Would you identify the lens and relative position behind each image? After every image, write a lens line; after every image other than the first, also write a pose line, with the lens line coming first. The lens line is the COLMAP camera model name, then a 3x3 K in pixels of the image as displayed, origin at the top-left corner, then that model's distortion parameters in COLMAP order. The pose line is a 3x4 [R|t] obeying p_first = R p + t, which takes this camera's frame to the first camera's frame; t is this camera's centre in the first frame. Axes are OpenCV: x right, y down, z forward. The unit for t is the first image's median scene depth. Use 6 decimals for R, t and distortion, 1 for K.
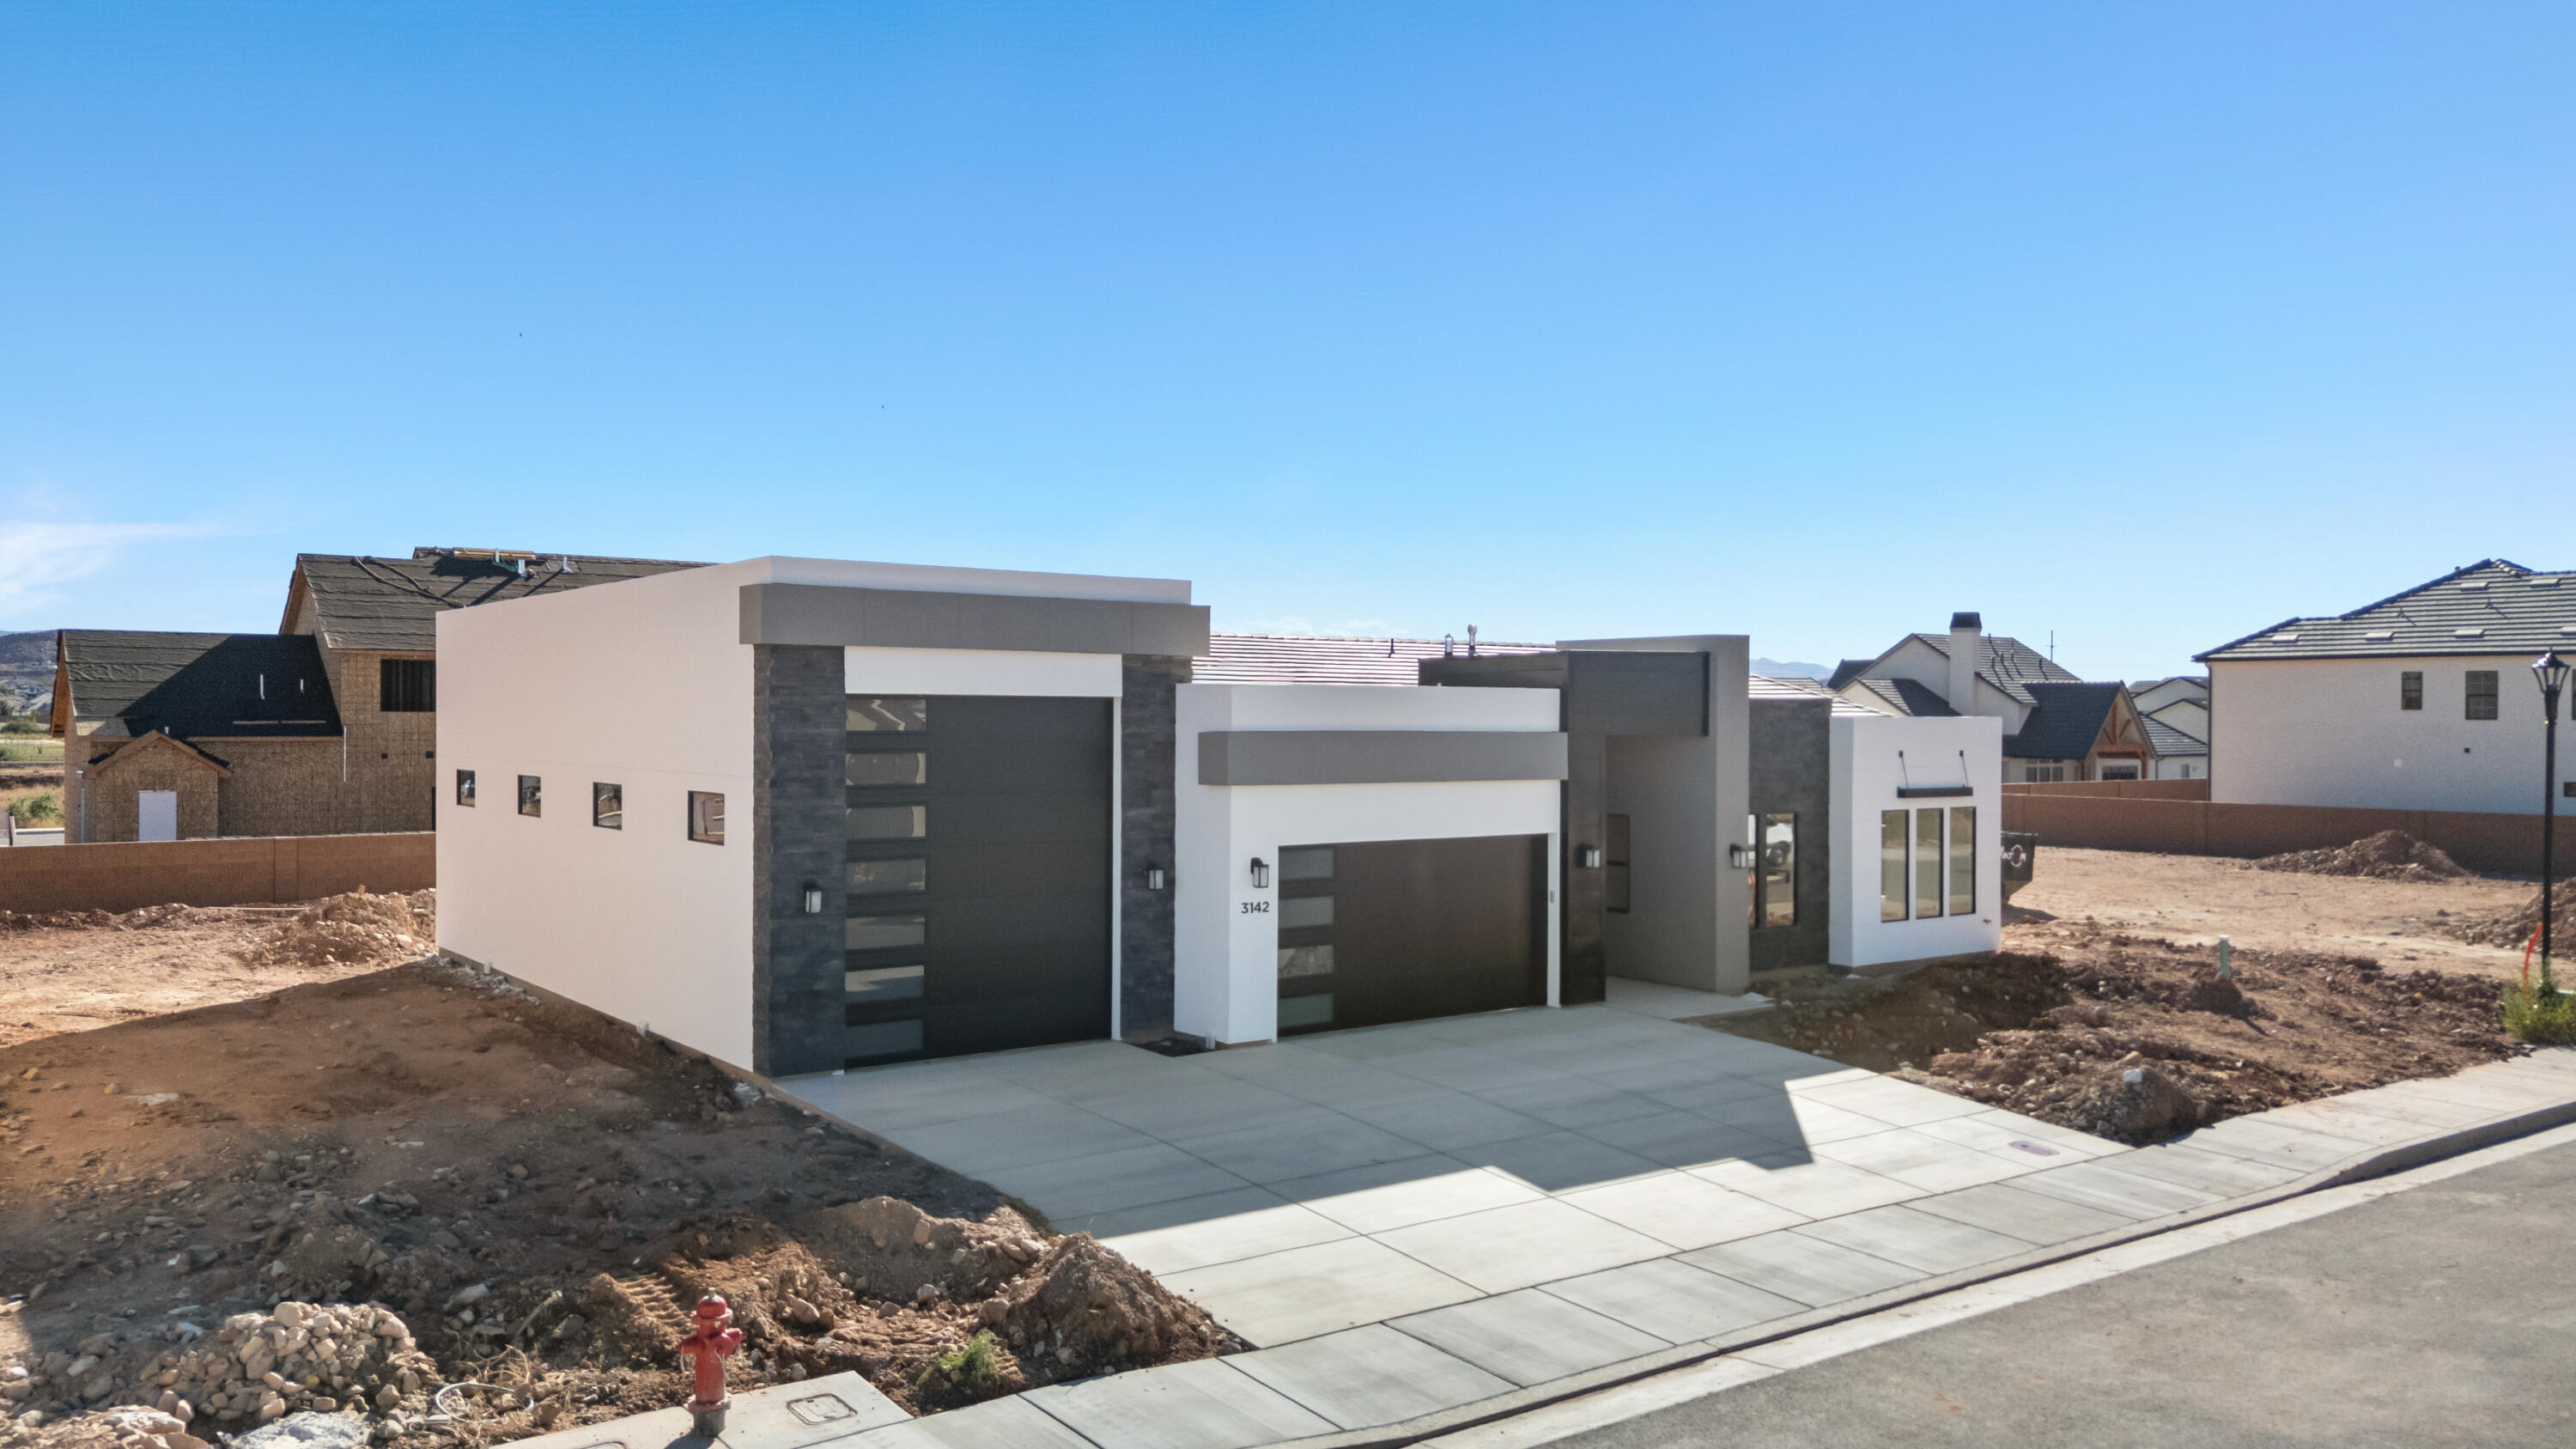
lens RADIAL K [[1877.5, 0, 1288.0], [0, 1877.5, 724.5], [0, 0, 1]] dist [0.079175, -0.075954]
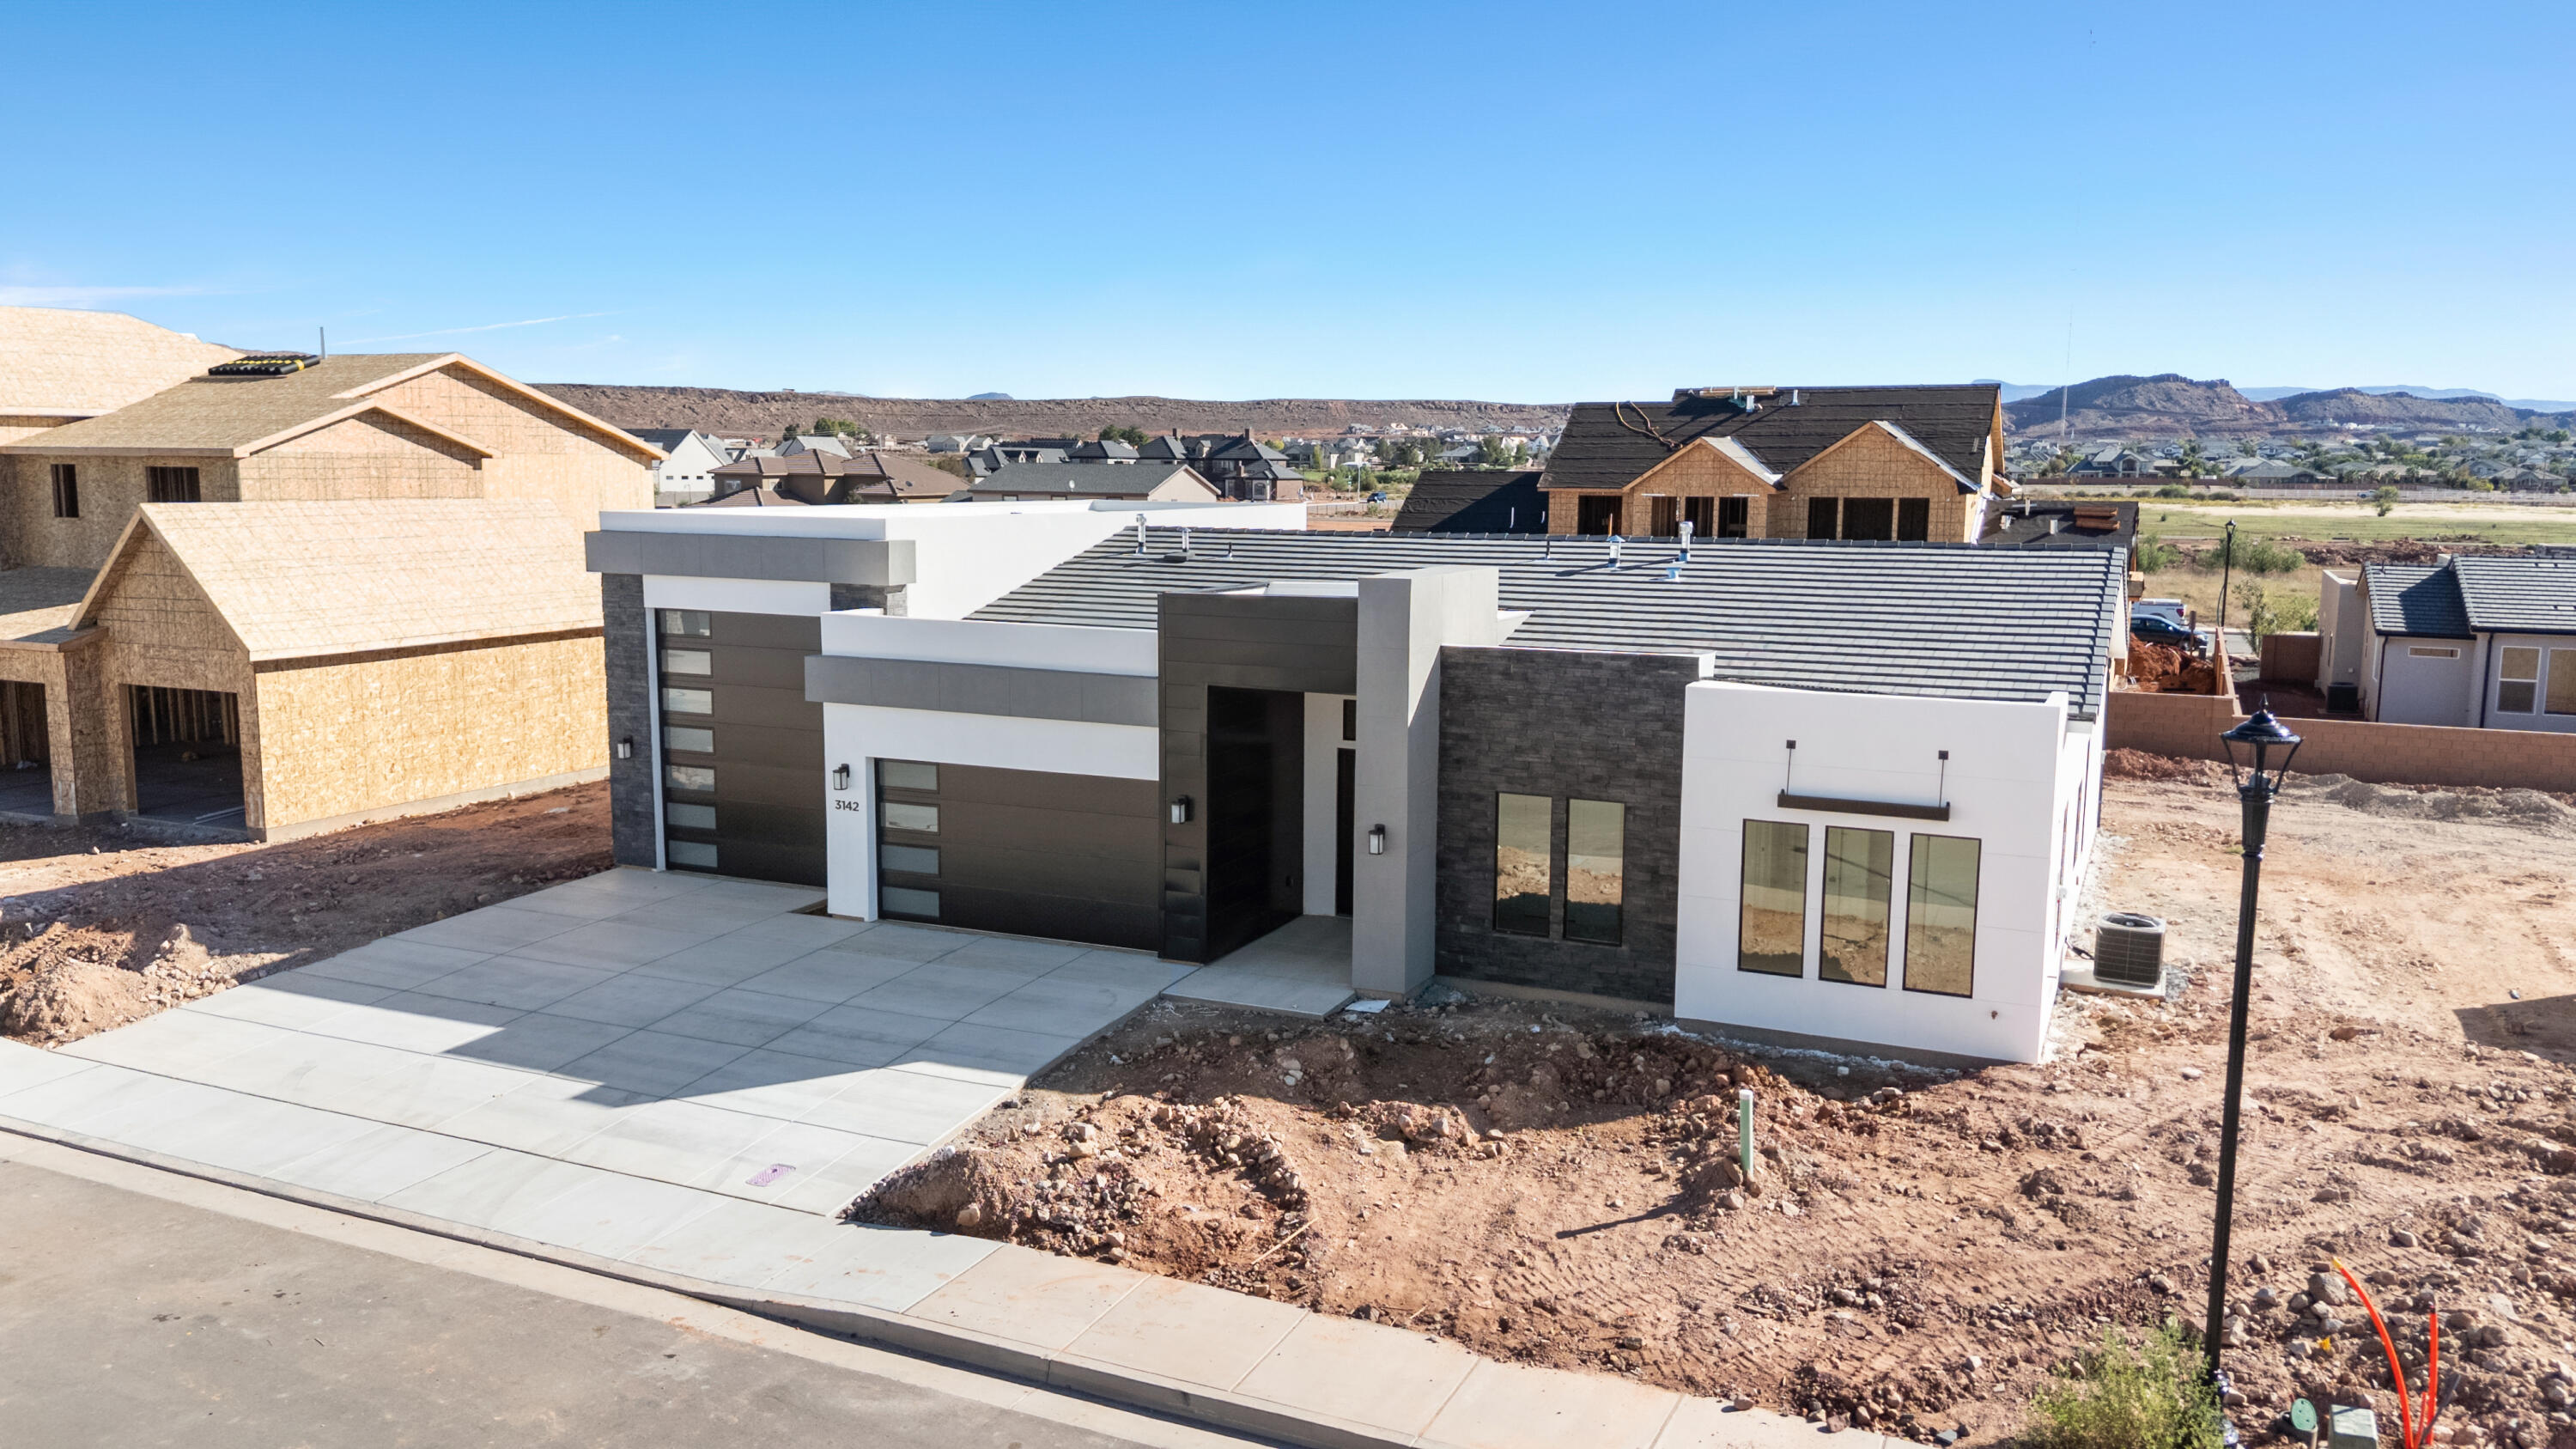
lens RADIAL K [[1881.1, 0, 1288.0], [0, 1881.1, 724.5], [0, 0, 1]] dist [0.079898, -0.081046]
pose [[0.481061, 0.119886, -0.868451, 1.123737], [-0.009669, 0.991271, 0.131485, -0.109737], [0.876634, -0.054855, 0.478021, 0.670063]]
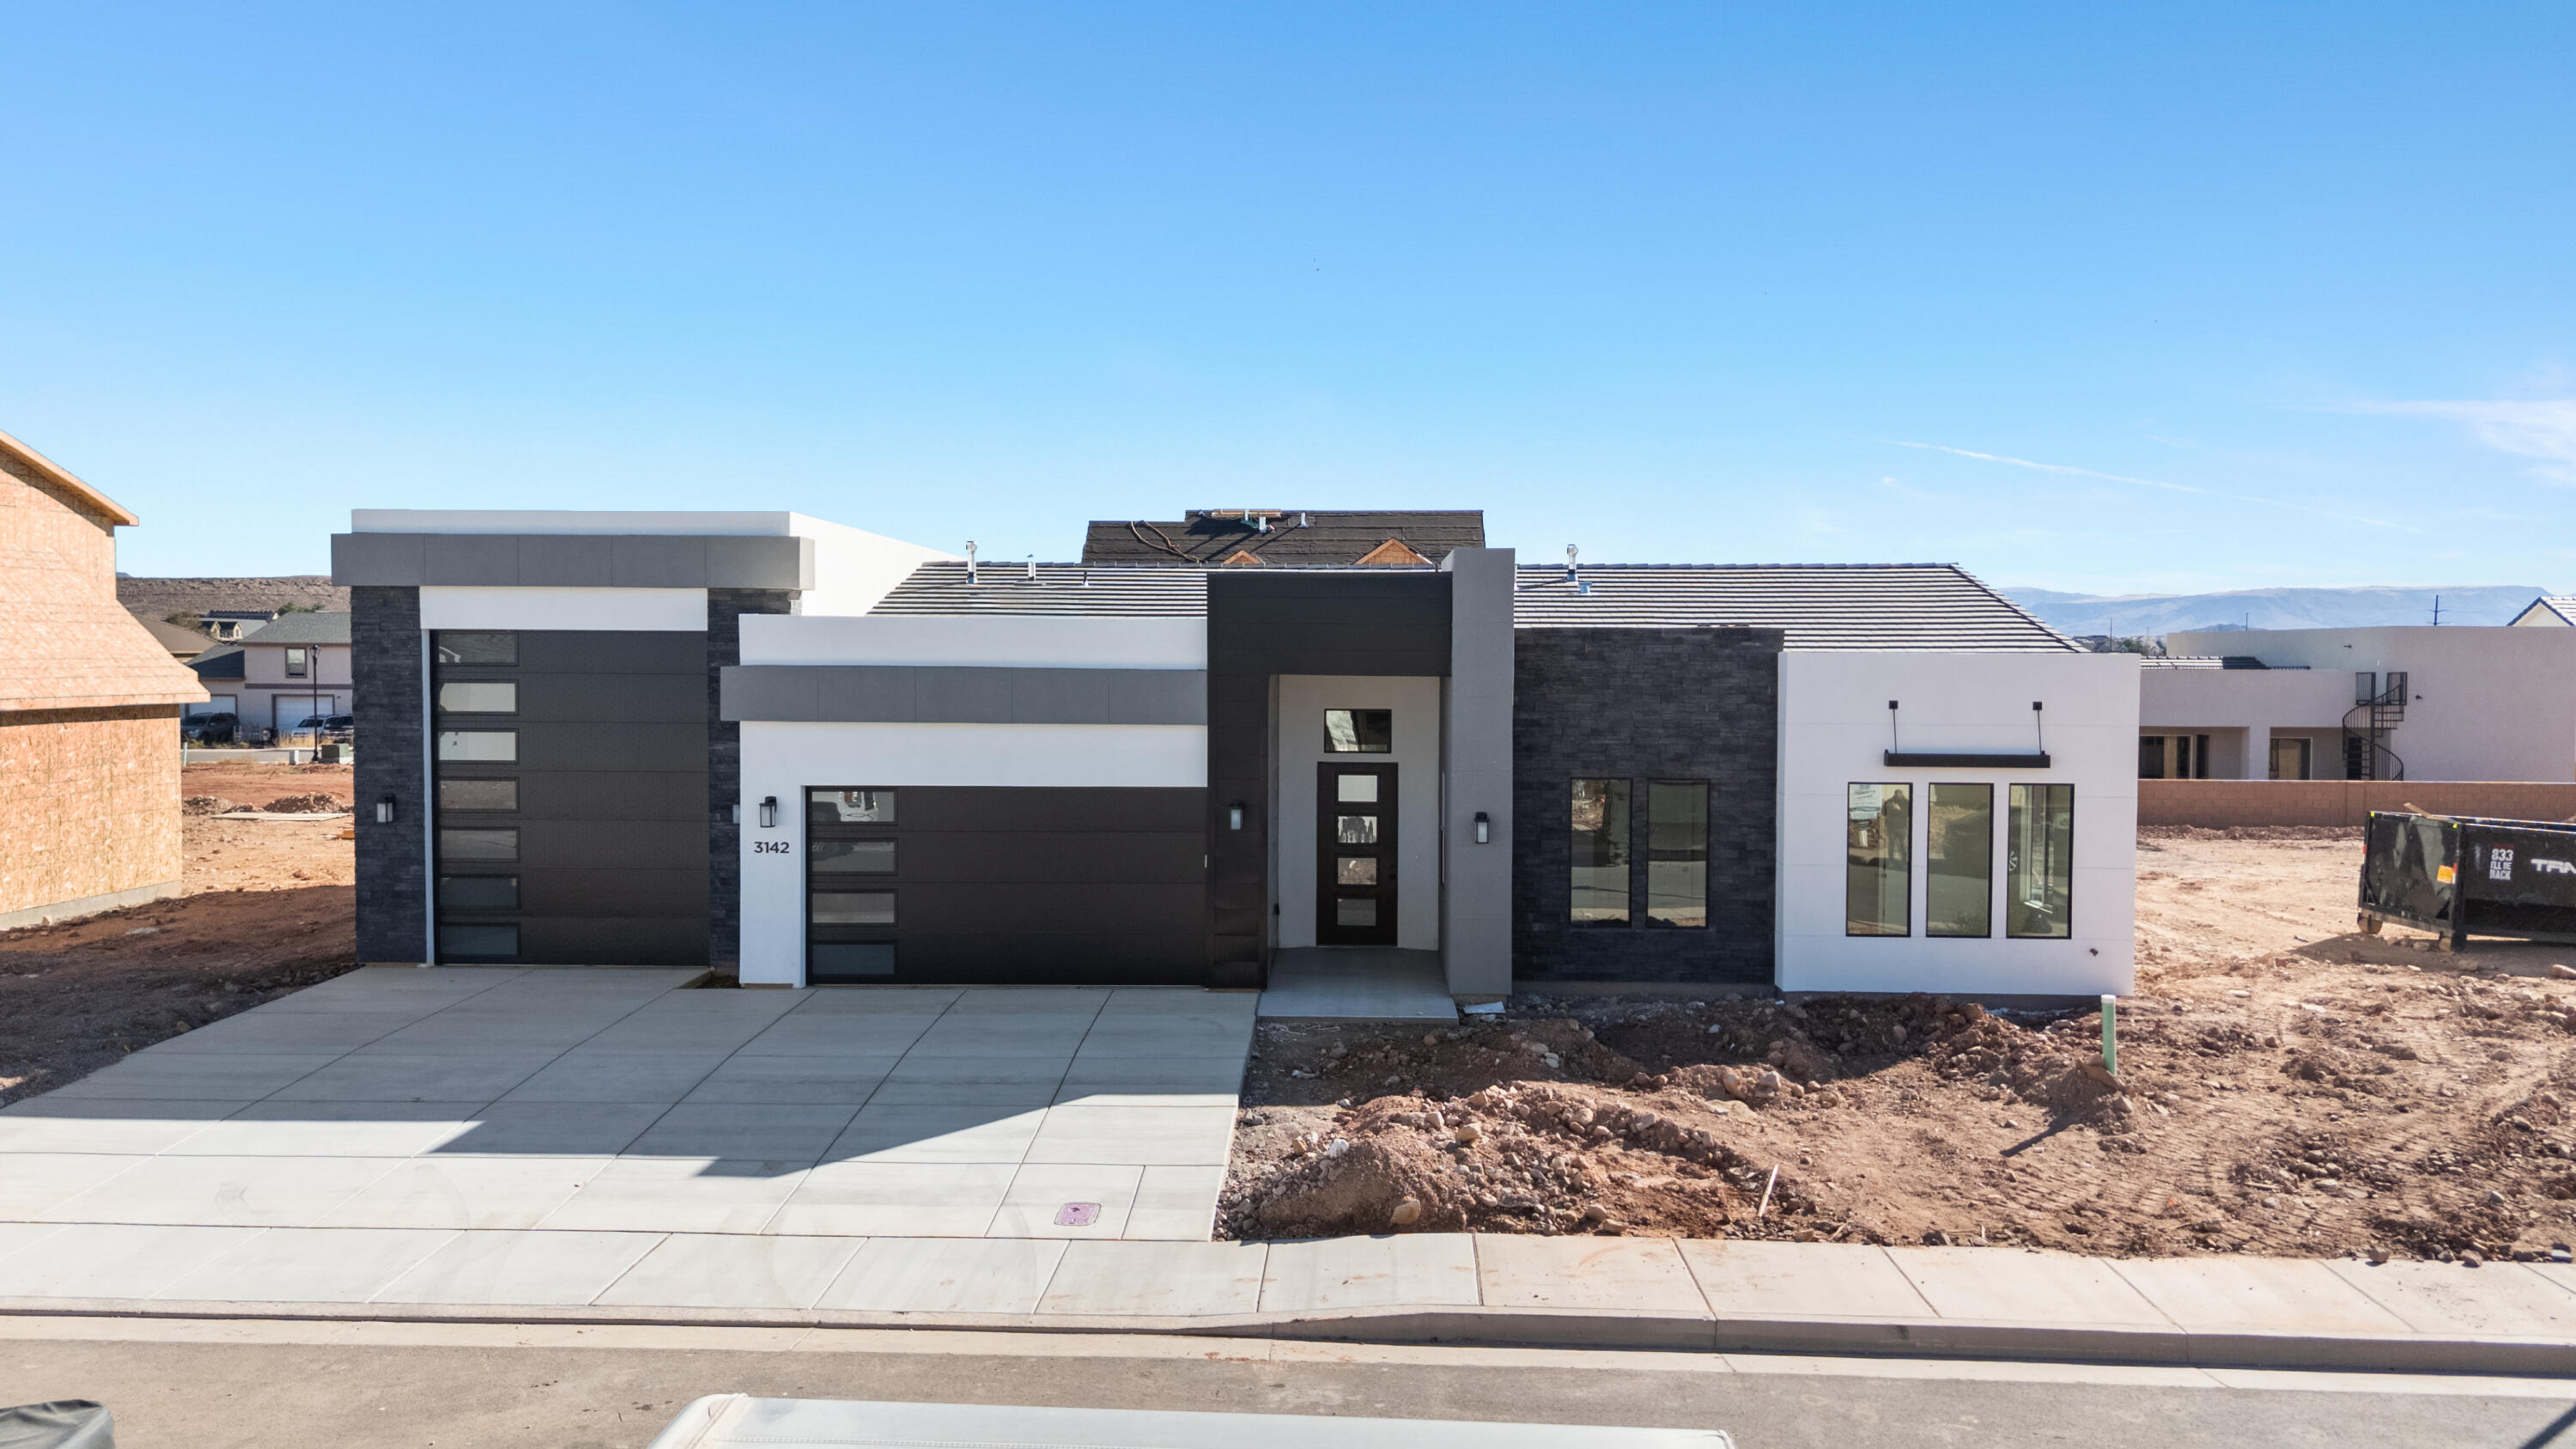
lens RADIAL K [[1881.1, 0, 1288.0], [0, 1881.1, 724.5], [0, 0, 1]] dist [0.079898, -0.081046]
pose [[0.781661, 0.022515, -0.623296, 0.790108], [-0.005190, 0.999548, 0.029598, 0.003803], [0.623681, -0.019900, 0.781425, 0.396441]]
